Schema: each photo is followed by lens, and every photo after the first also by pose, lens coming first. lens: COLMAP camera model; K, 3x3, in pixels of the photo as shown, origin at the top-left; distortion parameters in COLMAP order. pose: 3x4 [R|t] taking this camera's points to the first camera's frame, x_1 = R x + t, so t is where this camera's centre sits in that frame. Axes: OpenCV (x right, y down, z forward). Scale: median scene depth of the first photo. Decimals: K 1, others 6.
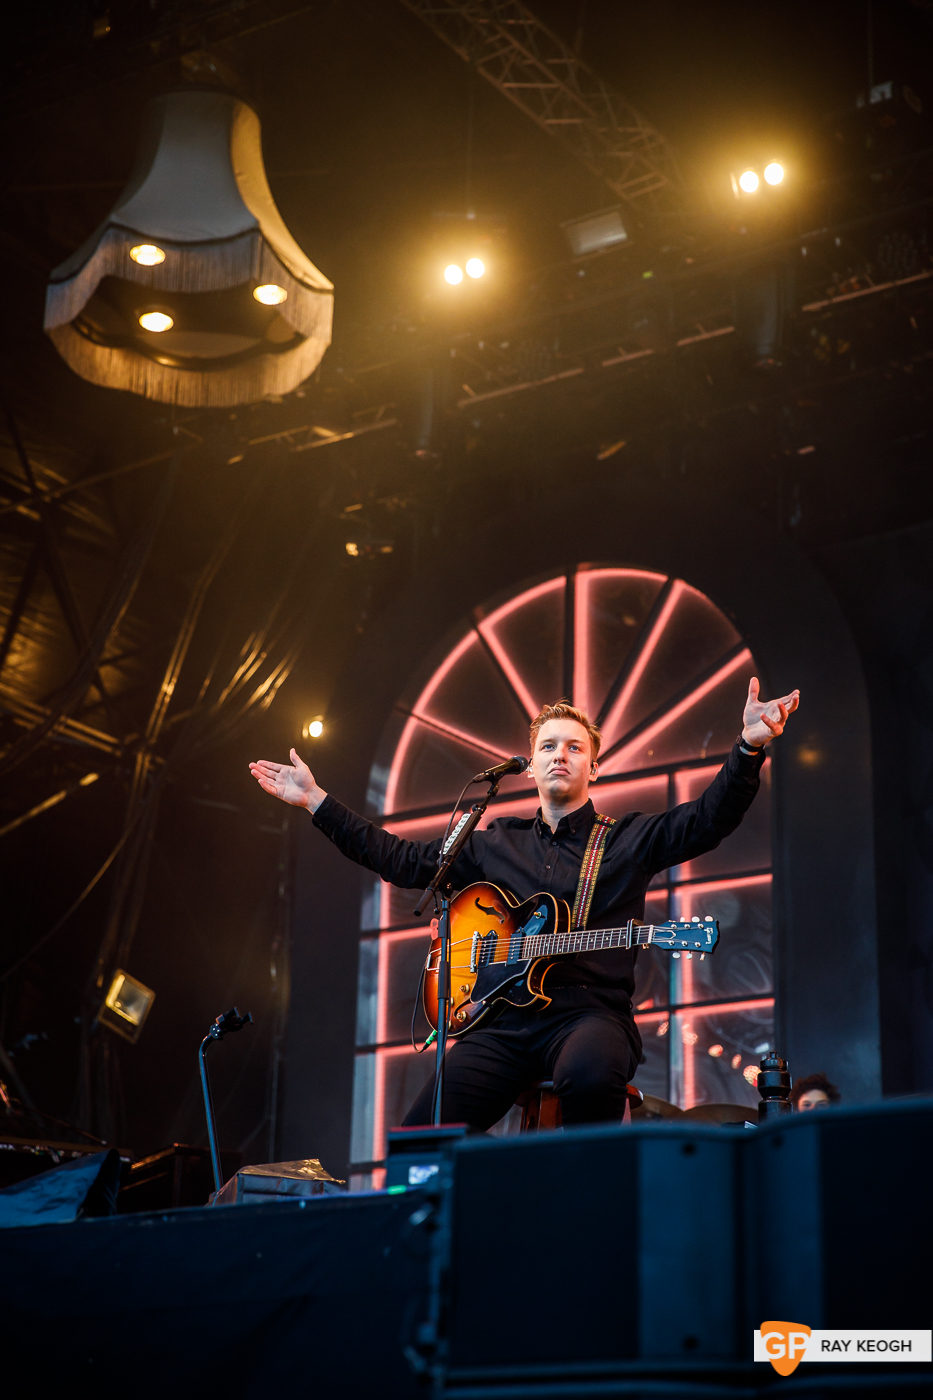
lens RADIAL K [[2722.7, 0, 449.9], [0, 2722.7, 669.6], [0, 0, 1]] dist [0.192635, 0.000000]
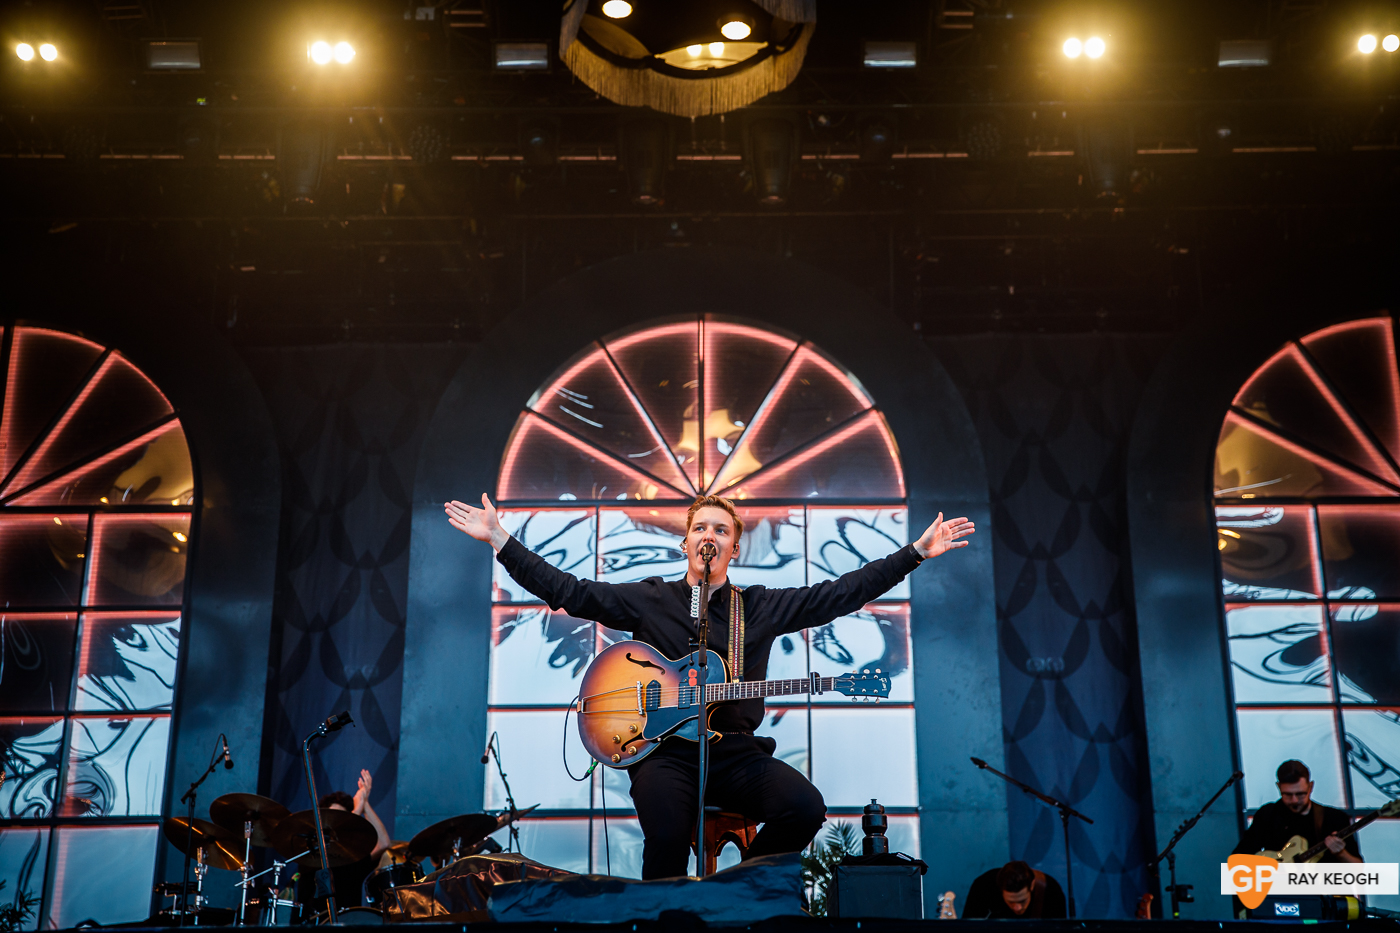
lens RADIAL K [[2160.1, 0, 717.5], [0, 2160.1, 432.1], [0, 0, 1]] dist [0.163220, 0.000000]
pose [[0.834729, 0.179122, 0.520713, -0.190708], [-0.170410, 0.983224, -0.065047, 0.019146], [-0.523629, -0.034438, 0.851250, 0.062472]]
